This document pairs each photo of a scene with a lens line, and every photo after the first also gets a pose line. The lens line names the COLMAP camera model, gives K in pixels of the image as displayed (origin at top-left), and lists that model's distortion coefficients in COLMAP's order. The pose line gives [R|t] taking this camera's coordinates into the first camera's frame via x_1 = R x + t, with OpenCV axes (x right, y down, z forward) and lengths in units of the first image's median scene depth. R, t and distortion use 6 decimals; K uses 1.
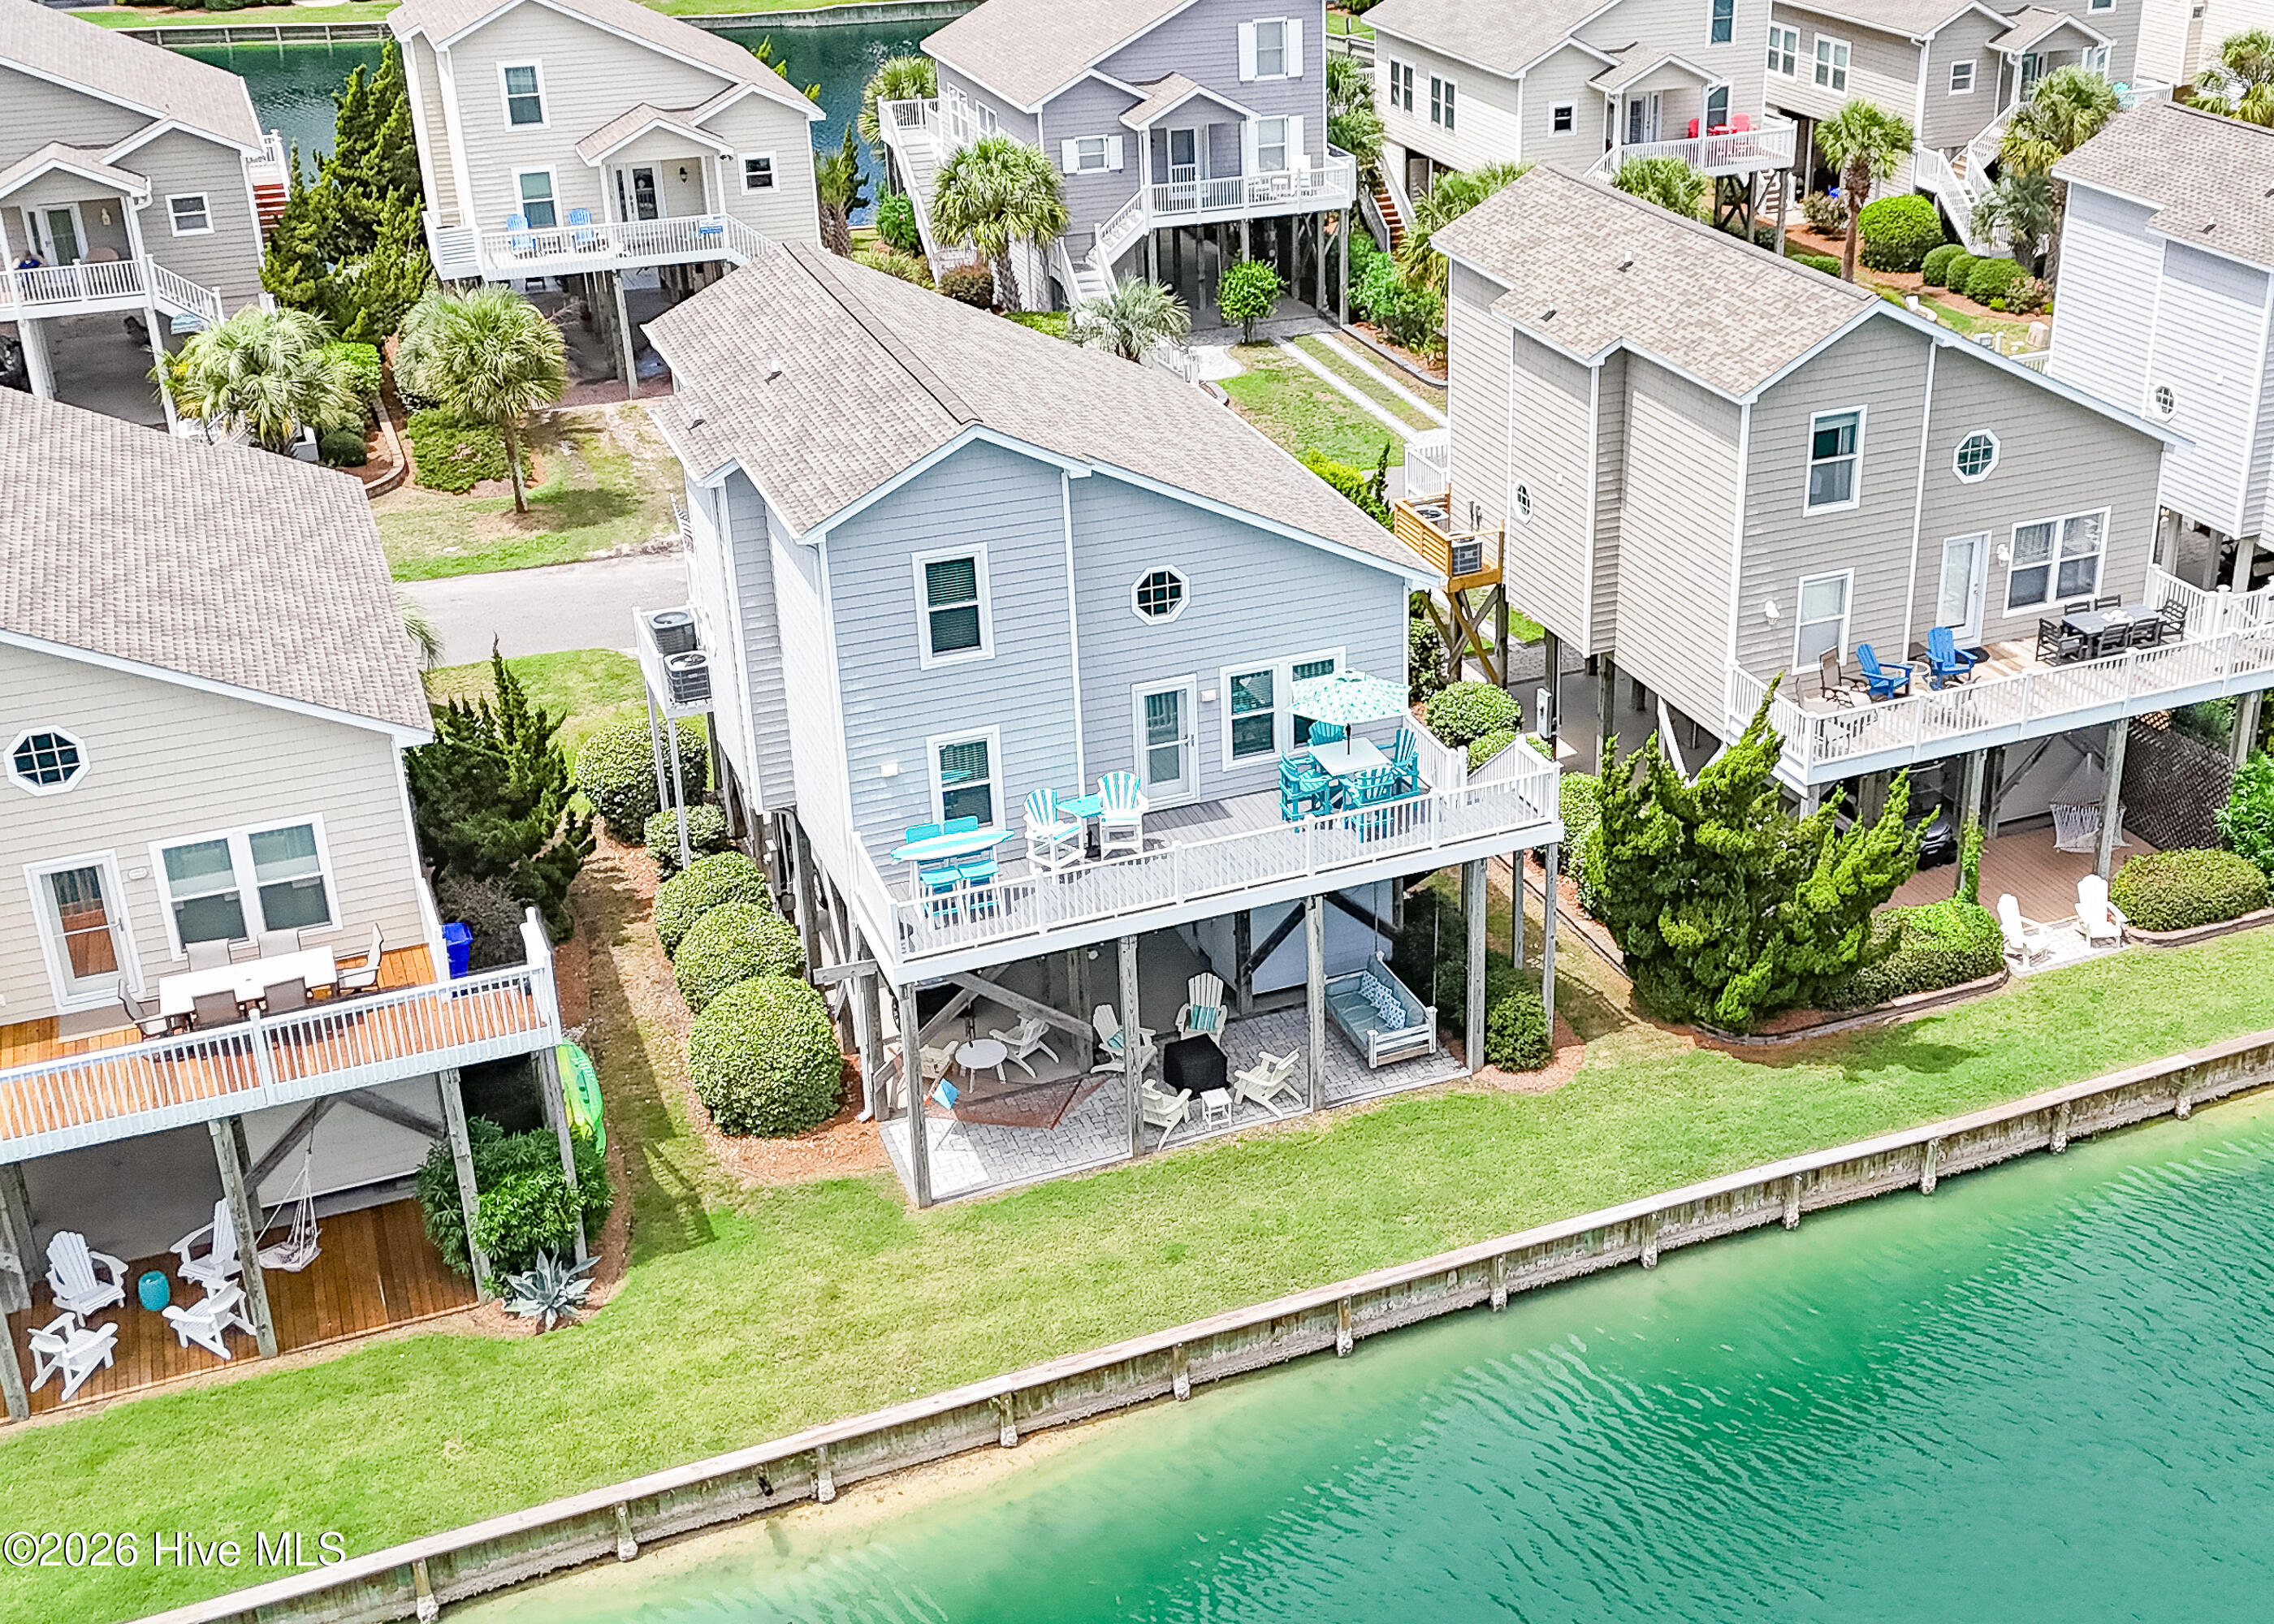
lens RADIAL K [[2572.5, 0, 1358.3], [0, 2572.5, 682.0], [0, 0, 1]] dist [0.055720, 0.000000]
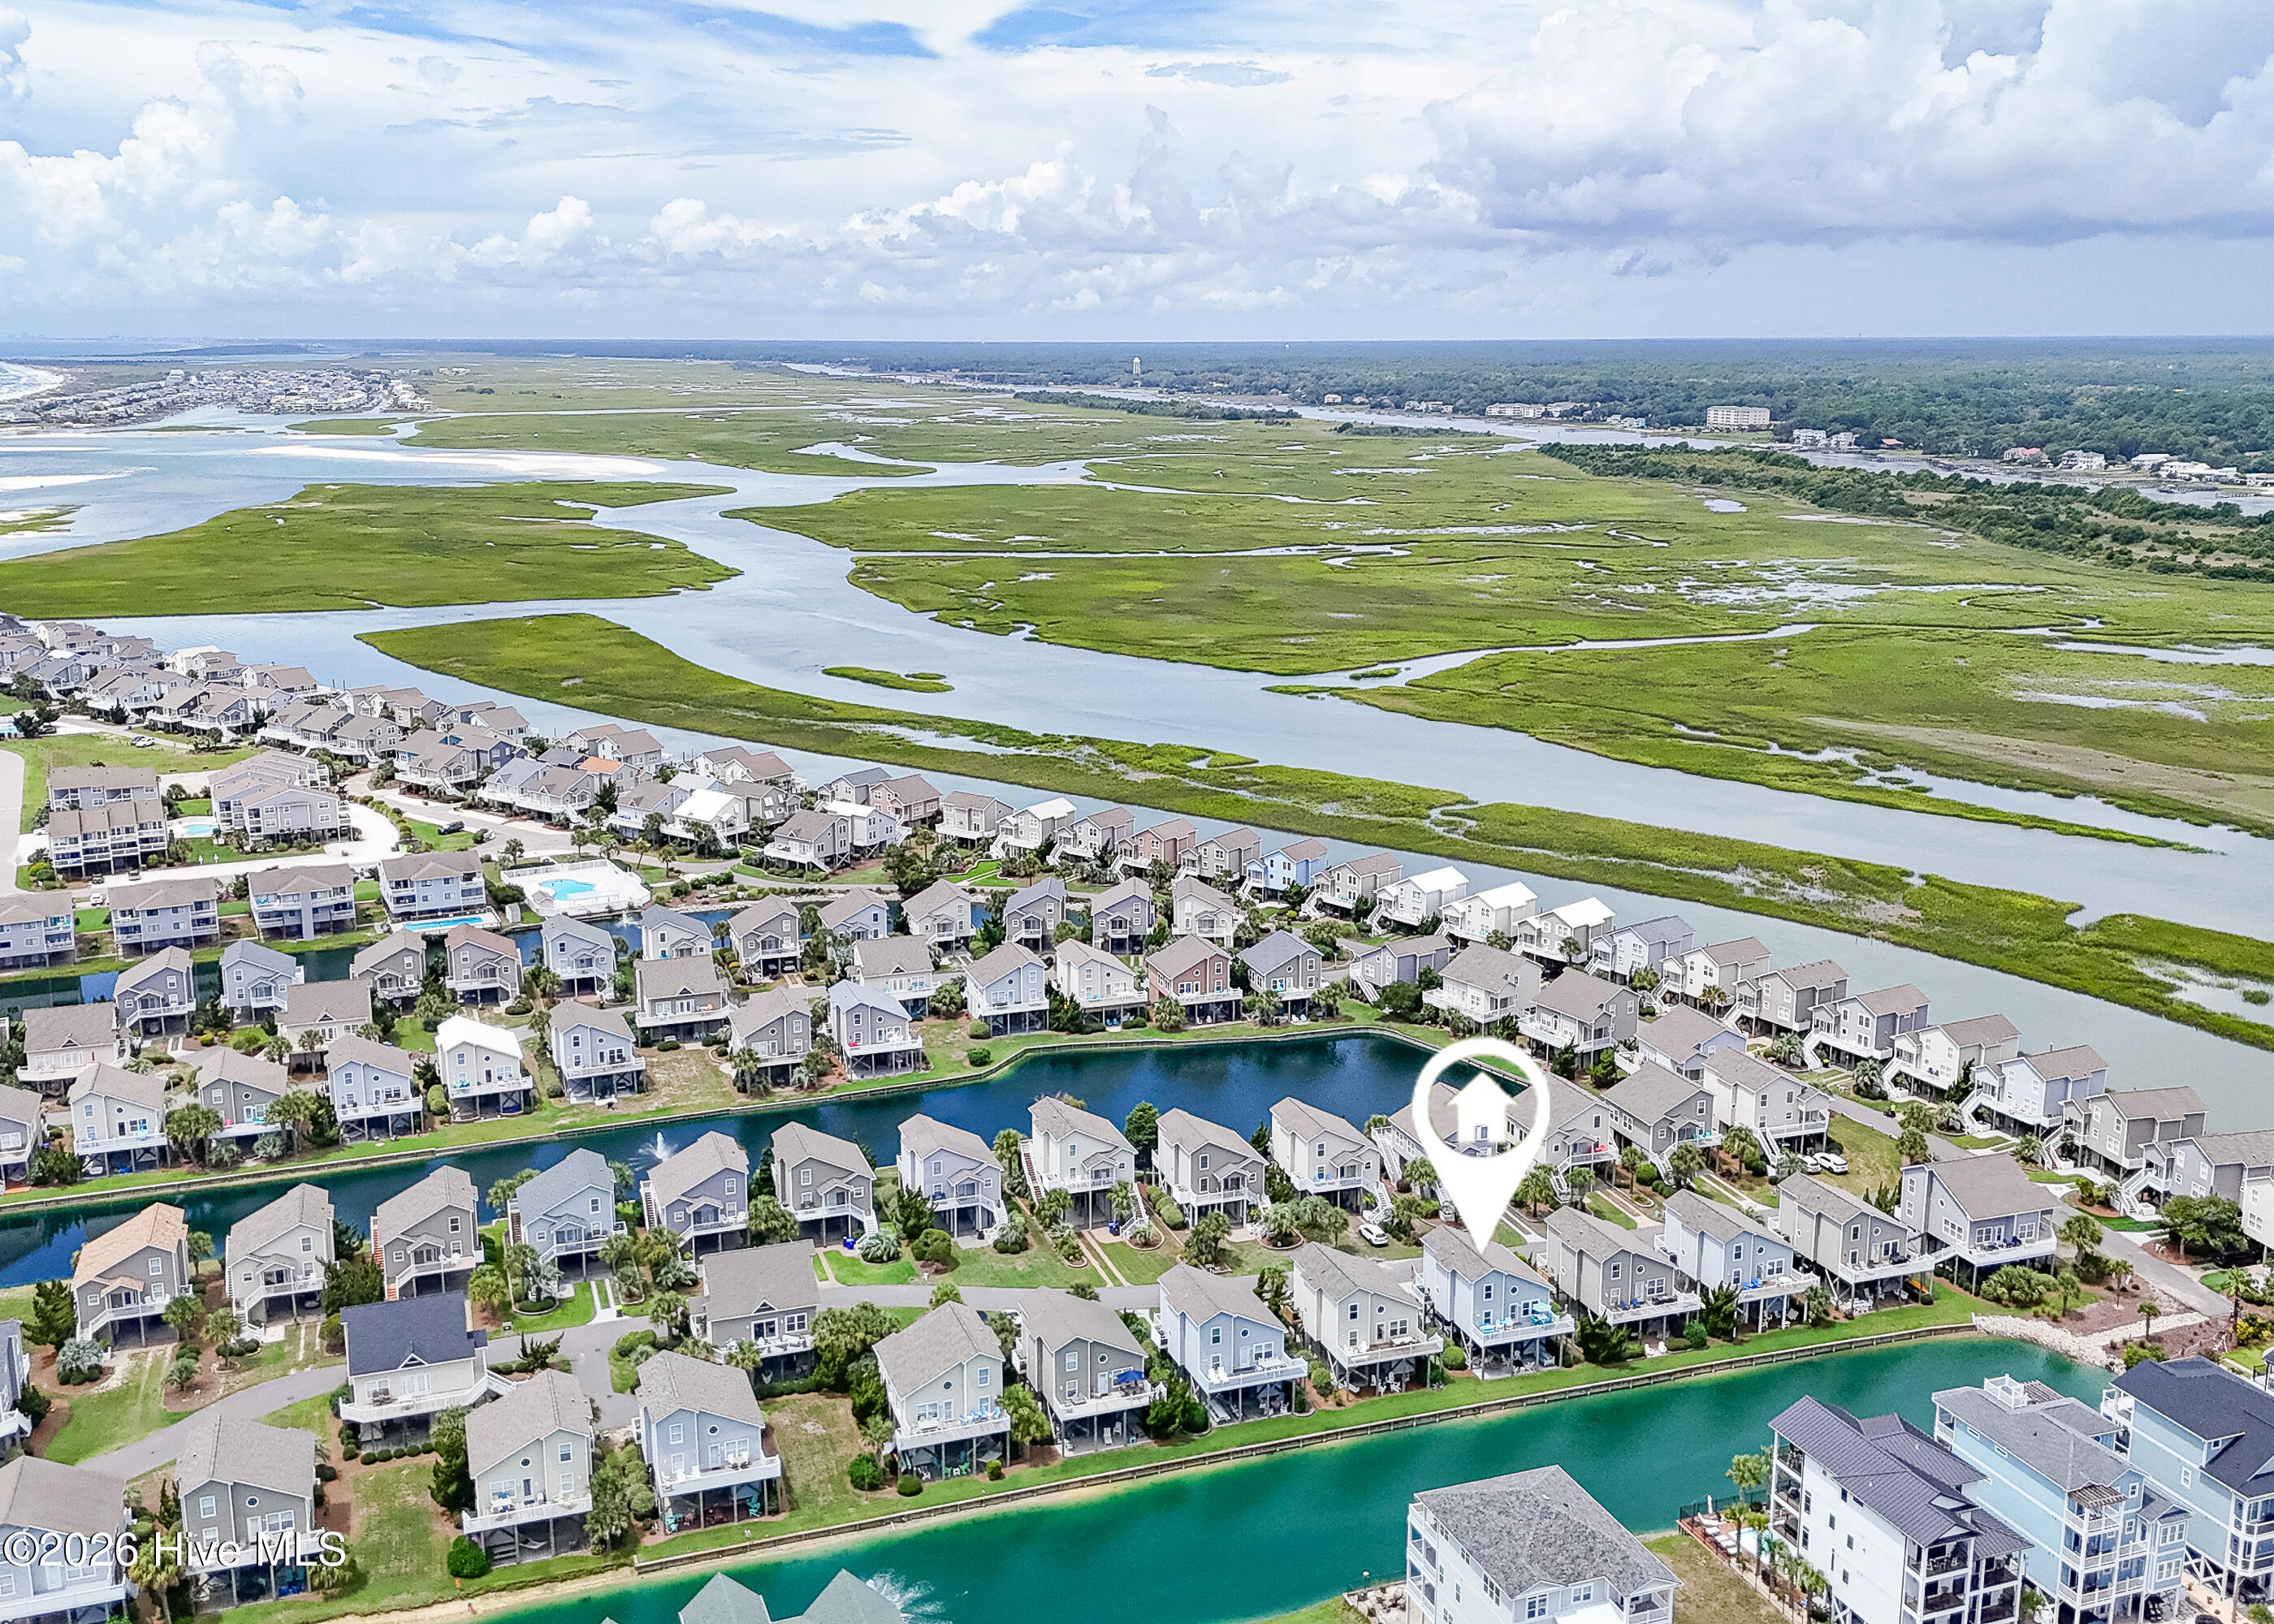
lens RADIAL K [[2123.5, 0, 1131.1], [0, 2123.5, 821.4], [0, 0, 1]] dist [0.049371, 0.000000]
pose [[0.996523, 0.021318, -0.080543, -0.645649], [-0.035573, 0.983034, -0.179943, -0.199987], [0.075341, 0.182183, 0.980374, -4.731835]]
